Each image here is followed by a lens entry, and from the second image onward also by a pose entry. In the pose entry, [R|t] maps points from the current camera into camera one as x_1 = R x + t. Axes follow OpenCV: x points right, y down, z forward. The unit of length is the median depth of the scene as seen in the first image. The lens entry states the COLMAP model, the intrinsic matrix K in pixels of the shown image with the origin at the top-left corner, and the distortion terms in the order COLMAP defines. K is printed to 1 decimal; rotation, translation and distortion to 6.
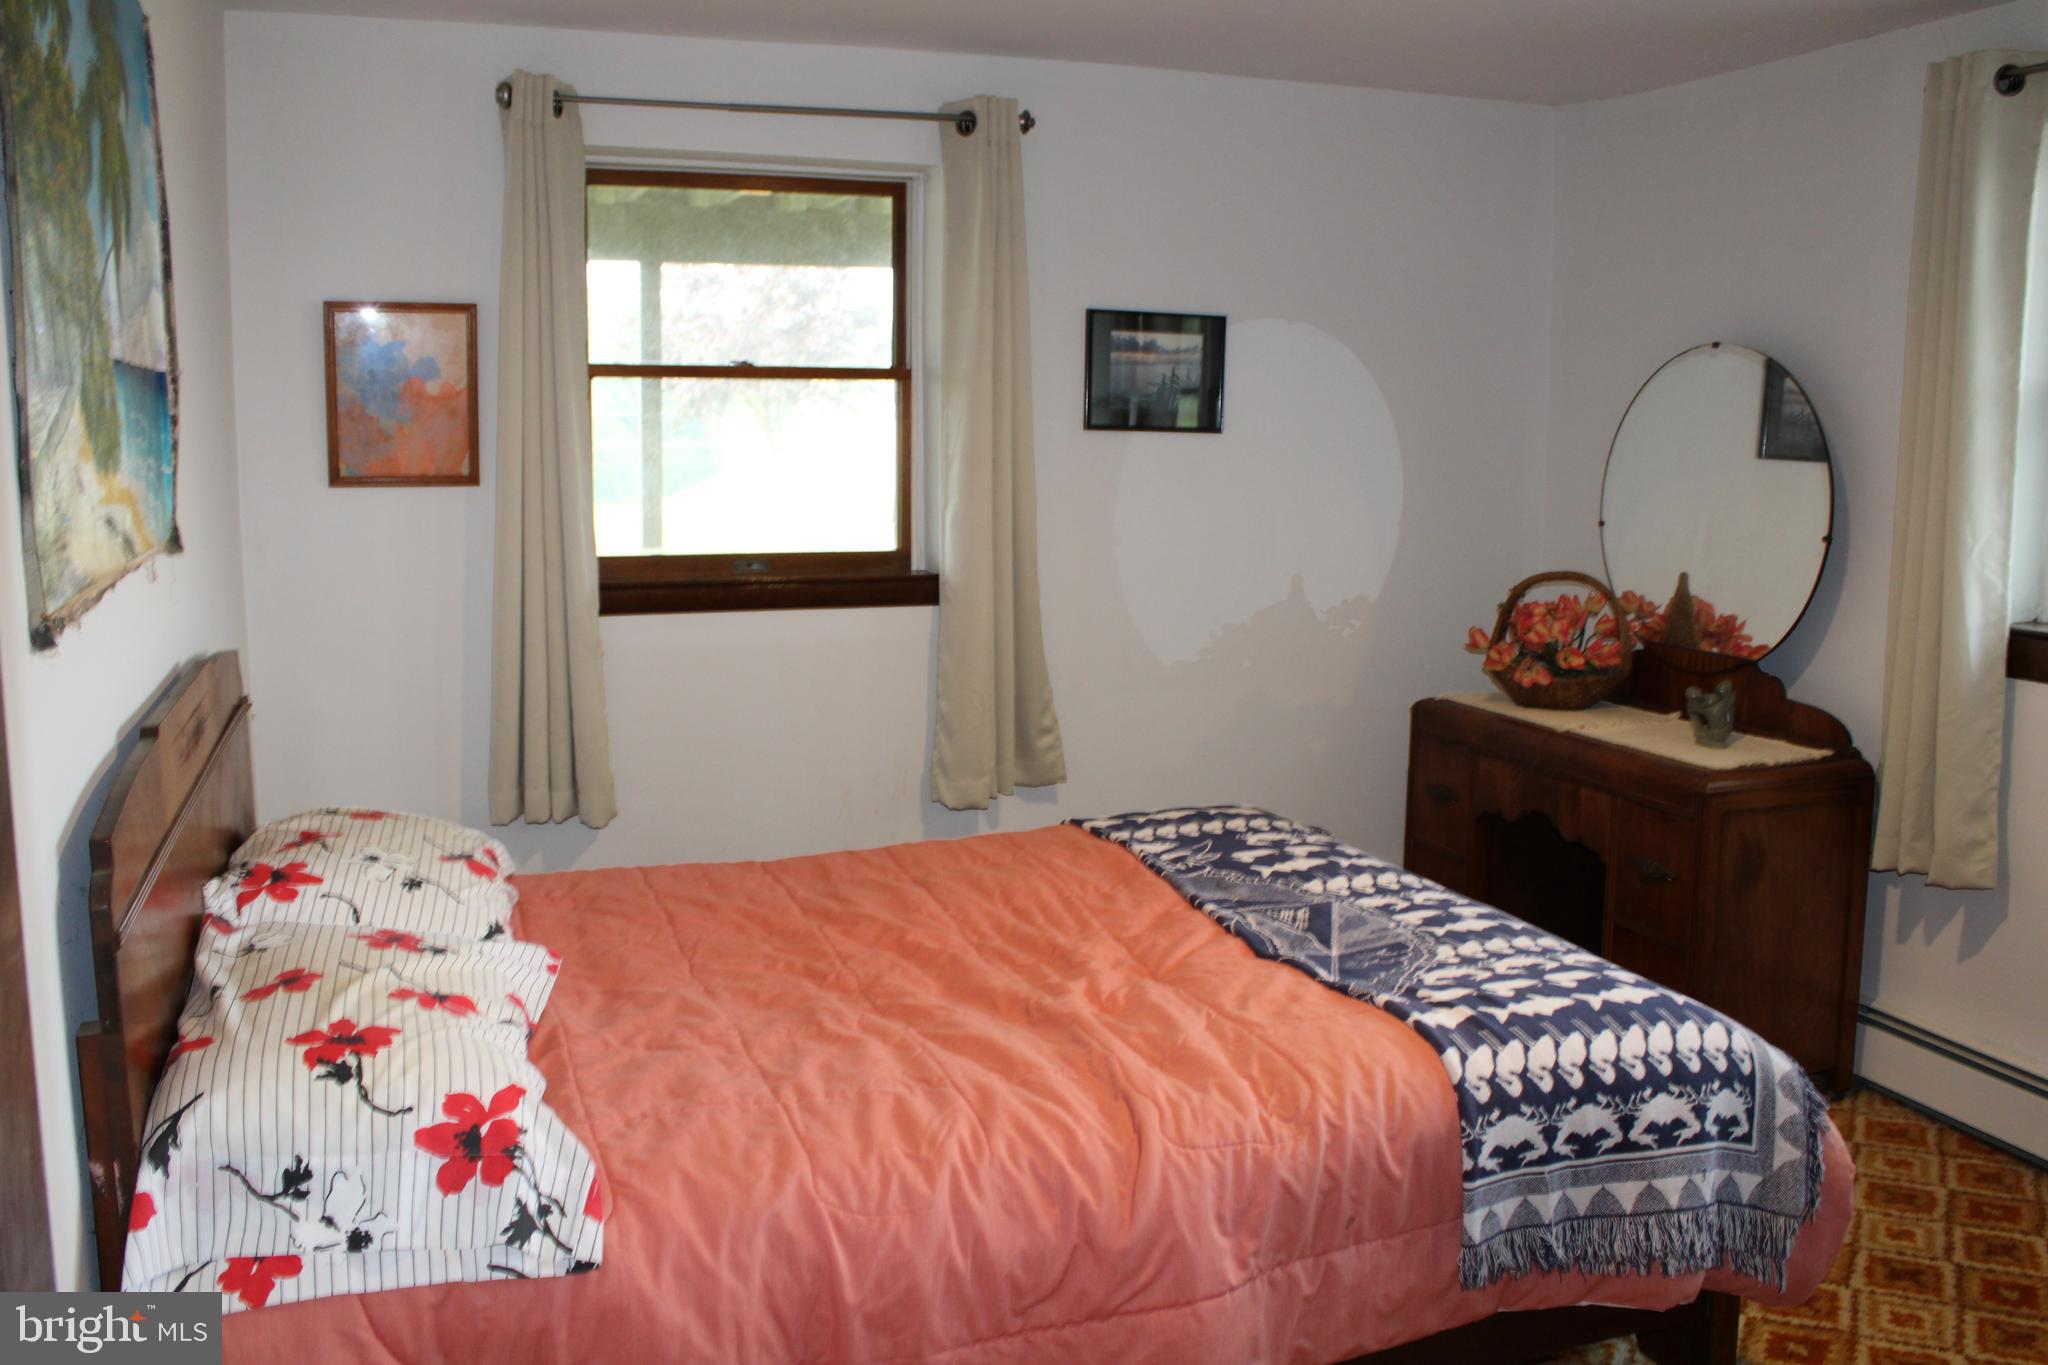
lens RADIAL K [[1750.1, 0, 1035.2], [0, 1750.1, 674.2], [0, 0, 1]] dist [-0.166502, 0.154973]
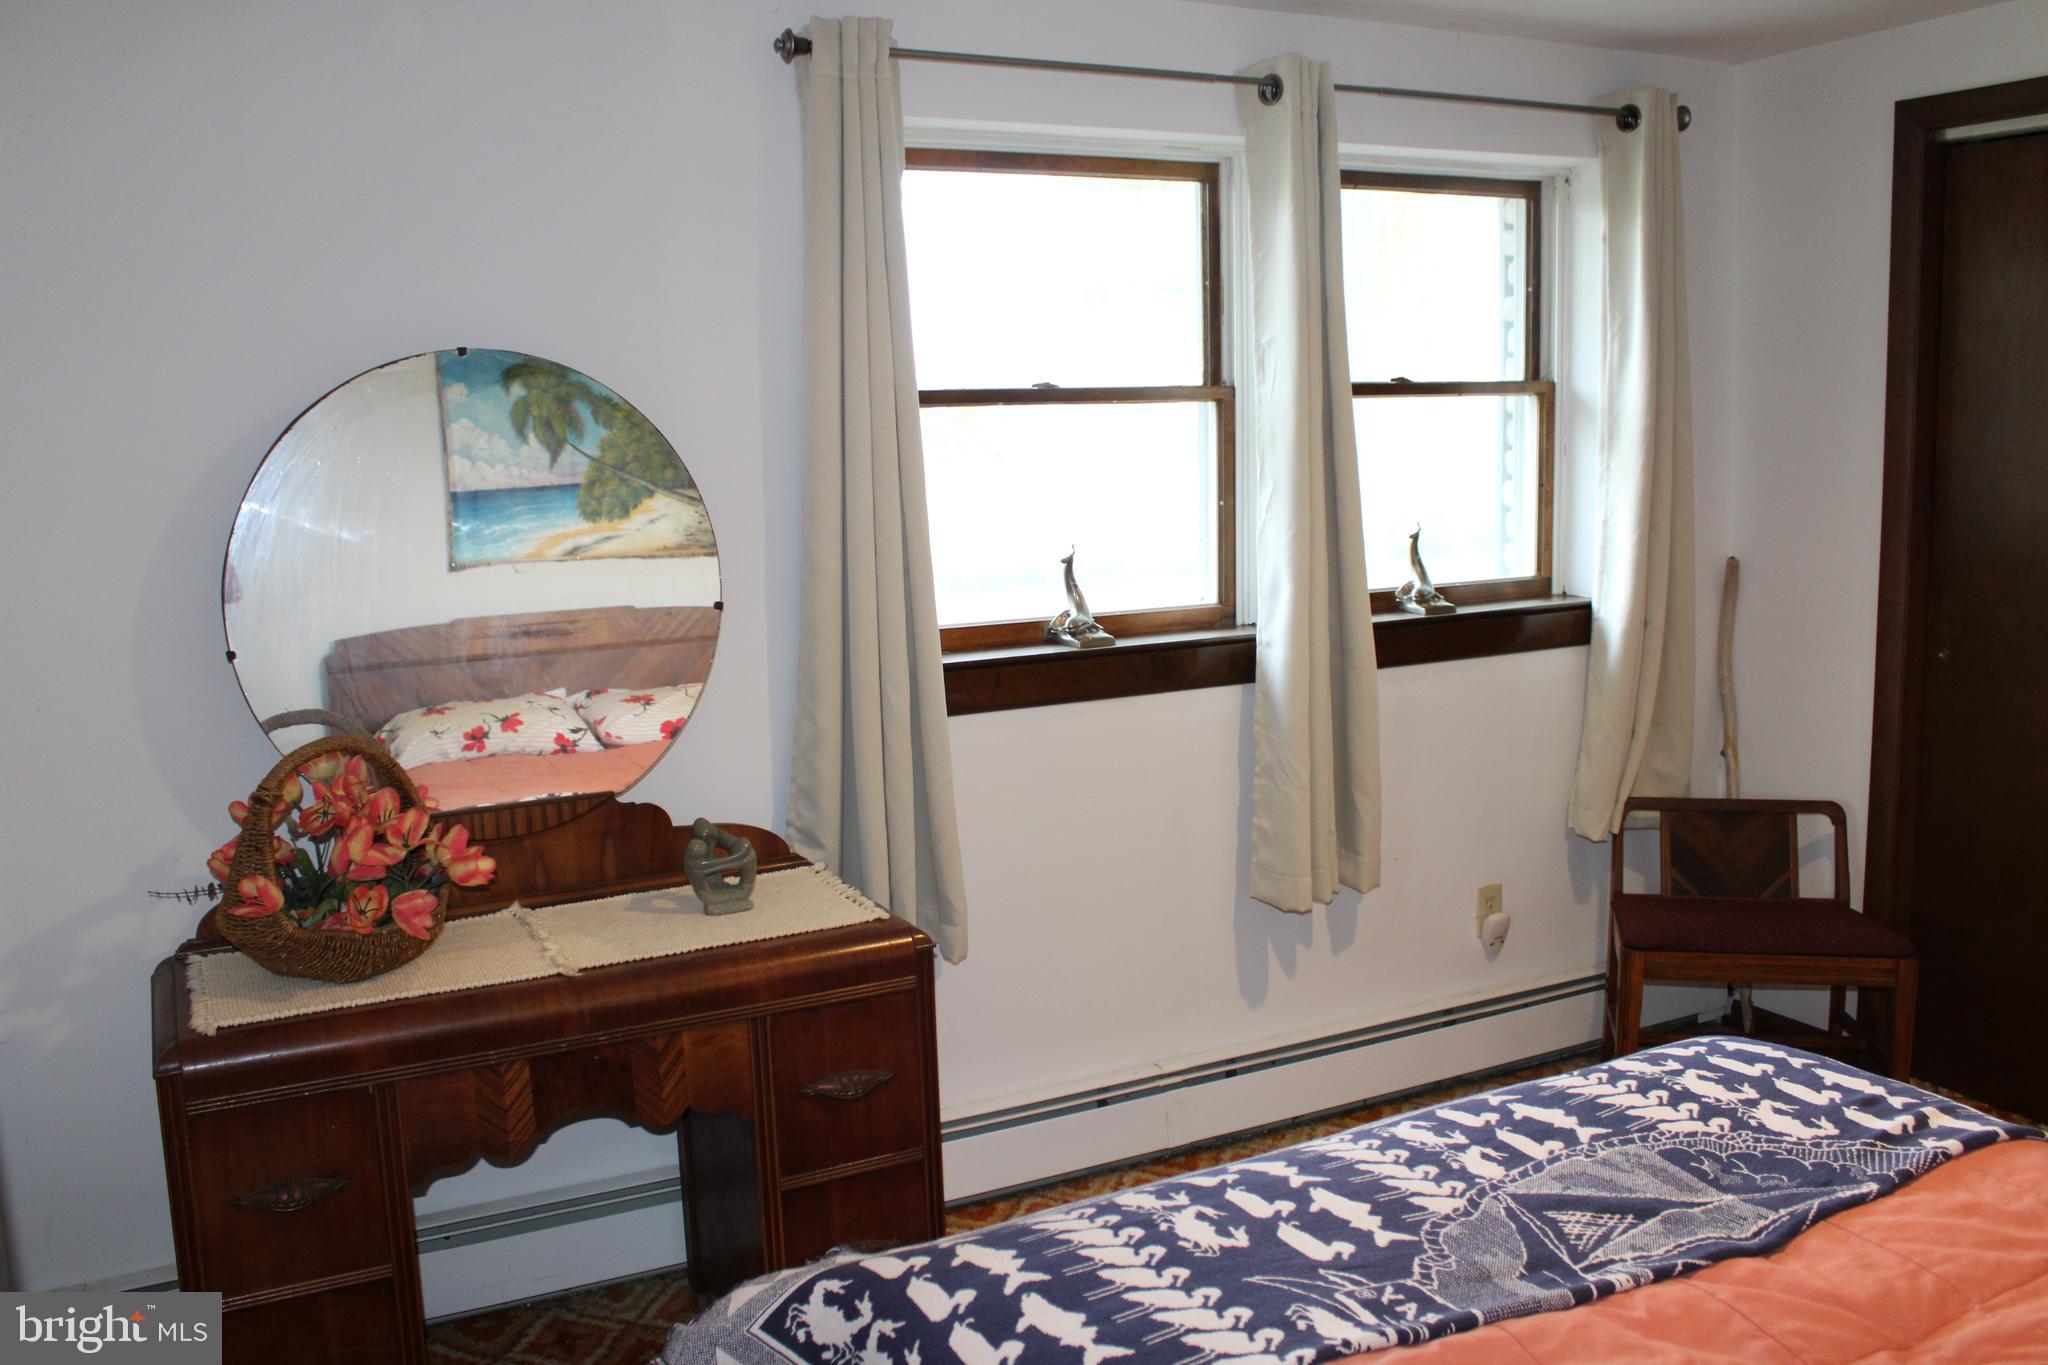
lens RADIAL K [[1750.1, 0, 1035.2], [0, 1750.1, 674.2], [0, 0, 1]] dist [-0.166502, 0.154973]
pose [[-0.110618, -0.151236, 0.982289, -0.443622], [0.172481, 0.970436, 0.168835, -0.213766], [-0.978782, 0.188102, -0.081263, 1.260606]]
